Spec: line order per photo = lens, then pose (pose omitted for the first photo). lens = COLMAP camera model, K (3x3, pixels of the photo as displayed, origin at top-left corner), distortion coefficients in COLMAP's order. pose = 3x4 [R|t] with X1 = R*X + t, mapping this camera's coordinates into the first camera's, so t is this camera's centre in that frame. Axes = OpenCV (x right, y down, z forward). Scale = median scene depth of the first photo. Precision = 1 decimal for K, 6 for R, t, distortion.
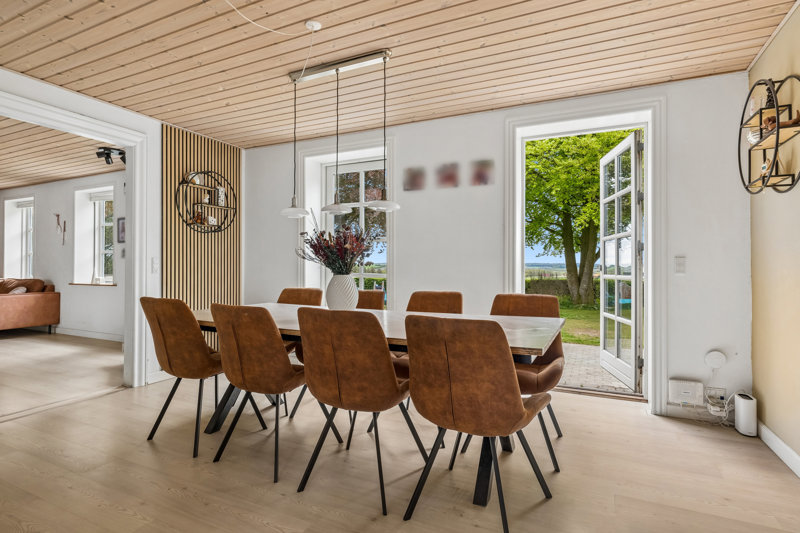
lens RADIAL K [[413.2, 0, 399.0], [0, 413.2, 263.6], [0, 0, 1]] dist [-0.002187, -0.000079]
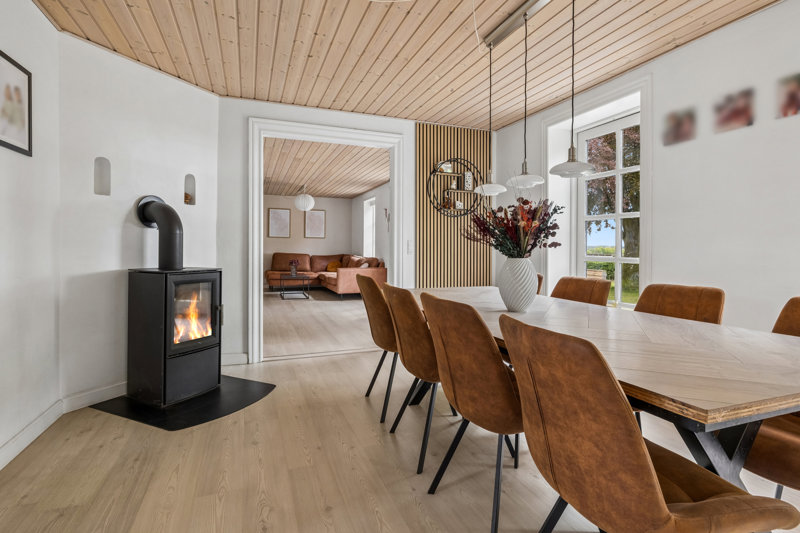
lens RADIAL K [[408.1, 0, 398.4], [0, 408.1, 247.7], [0, 0, 1]] dist [-0.004426, -0.000044]
pose [[0.720863, 0.001990, -0.693075, 0.175556], [-0.000171, 0.999996, 0.002694, 0.002494], [0.693078, -0.001824, 0.720861, 0.159142]]
